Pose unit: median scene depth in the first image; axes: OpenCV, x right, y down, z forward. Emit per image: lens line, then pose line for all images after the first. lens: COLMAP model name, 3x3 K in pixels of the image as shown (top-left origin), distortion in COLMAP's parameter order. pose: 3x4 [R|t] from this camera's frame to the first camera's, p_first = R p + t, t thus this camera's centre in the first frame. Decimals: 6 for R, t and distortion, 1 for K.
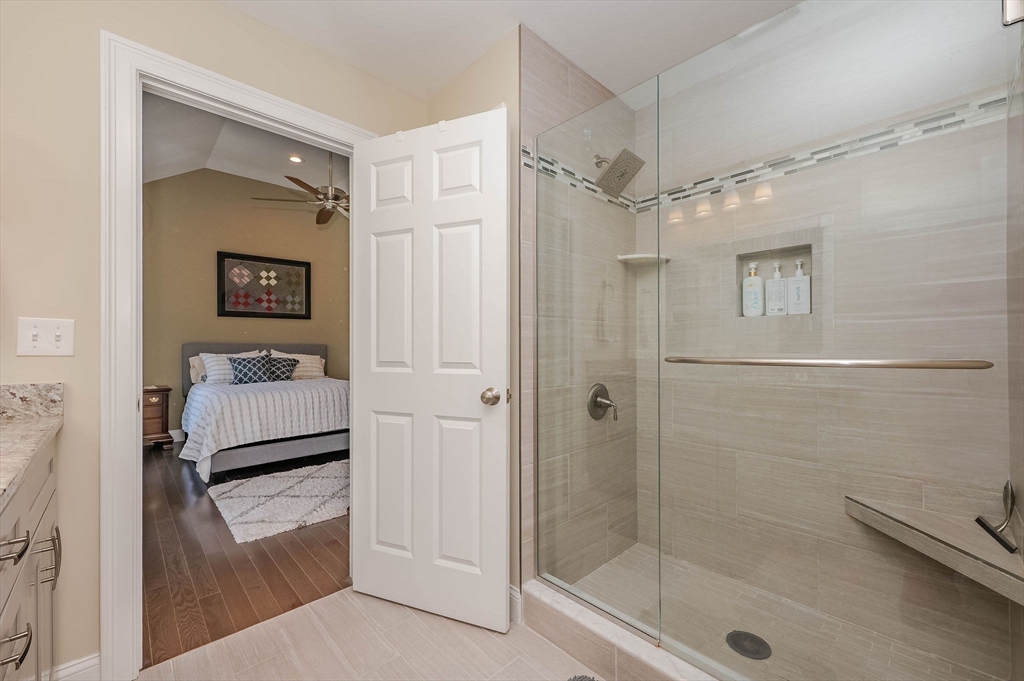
lens RADIAL K [[407.5, 0, 511.6], [0, 407.5, 343.4], [0, 0, 1]] dist [-0.002463, -0.000199]
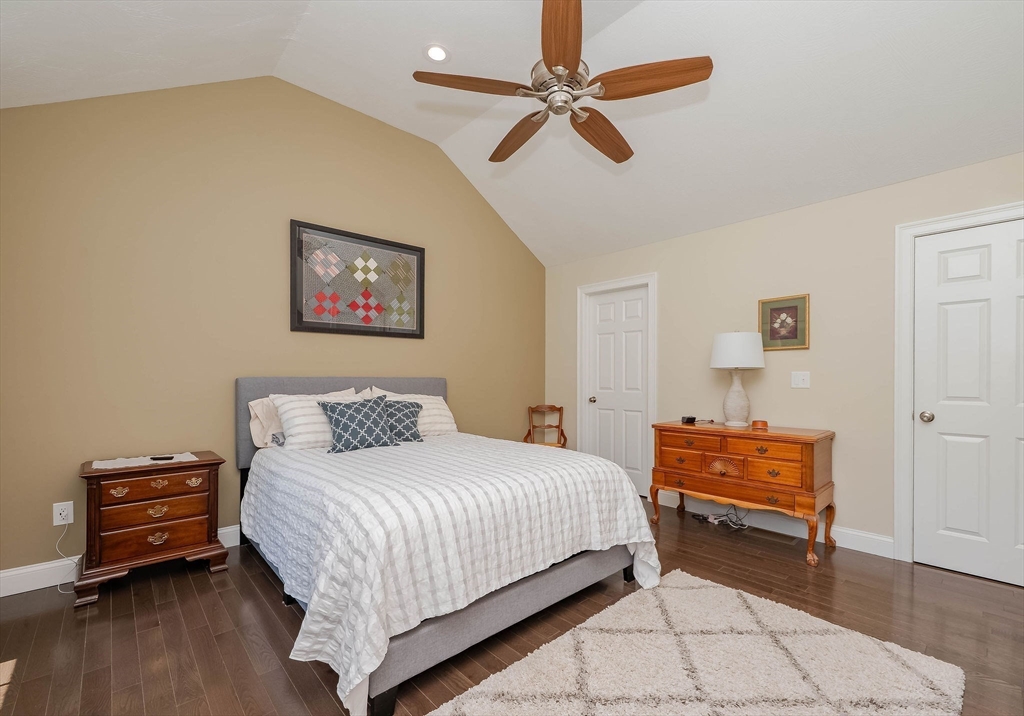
lens RADIAL K [[439.2, 0, 528.5], [0, 439.2, 376.7], [0, 0, 1]] dist [-0.004581, 0.000057]
pose [[0.999969, 0.005954, -0.005213, -0.370892], [-0.005926, 0.999969, 0.005271, -0.004950], [0.005244, -0.005240, 0.999973, 0.361281]]
